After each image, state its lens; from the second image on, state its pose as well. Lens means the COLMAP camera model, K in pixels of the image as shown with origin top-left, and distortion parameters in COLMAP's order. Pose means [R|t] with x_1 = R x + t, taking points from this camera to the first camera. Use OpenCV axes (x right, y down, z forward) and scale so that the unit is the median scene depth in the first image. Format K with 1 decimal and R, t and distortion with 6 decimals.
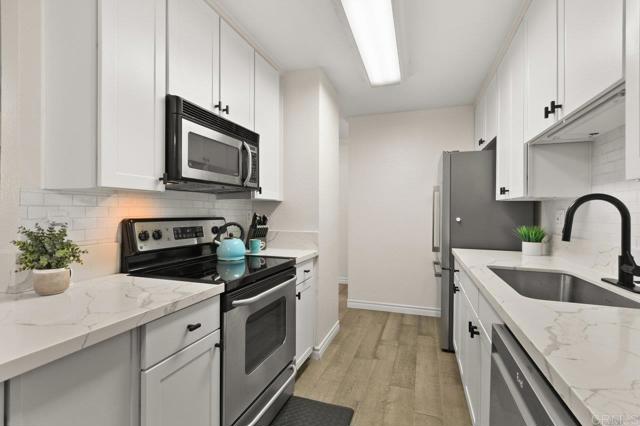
lens RADIAL K [[290.9, 0, 319.7], [0, 290.9, 210.9], [0, 0, 1]] dist [0.002168, -0.000233]
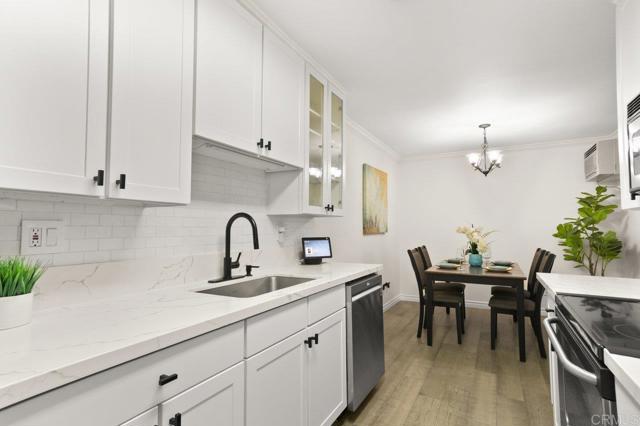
lens RADIAL K [[315.9, 0, 322.9], [0, 315.9, 213.6], [0, 0, 1]] dist [0.001309, 0.004486]
pose [[-0.985277, 0.002059, 0.170955, 0.178927], [-0.006870, 0.998643, -0.051622, 0.010227], [-0.170829, -0.052036, -0.983926, 1.307077]]
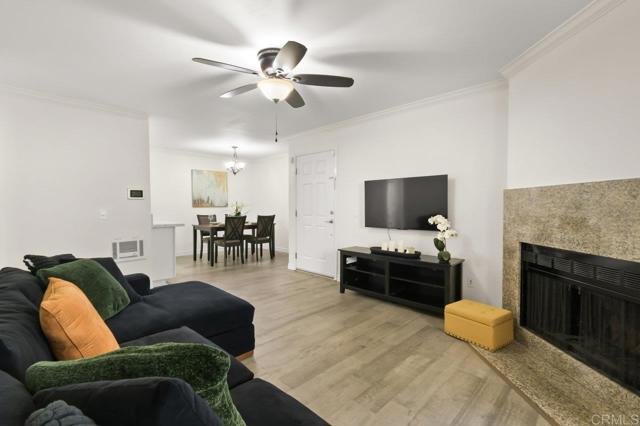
lens RADIAL K [[290.9, 0, 325.3], [0, 290.9, 210.1], [0, 0, 1]] dist [0.002168, -0.000233]
pose [[-0.904485, -0.008299, 0.426426, -2.356336], [-0.002322, 0.999892, 0.014536, 0.016784], [-0.426500, 0.012157, -0.904406, 1.699835]]
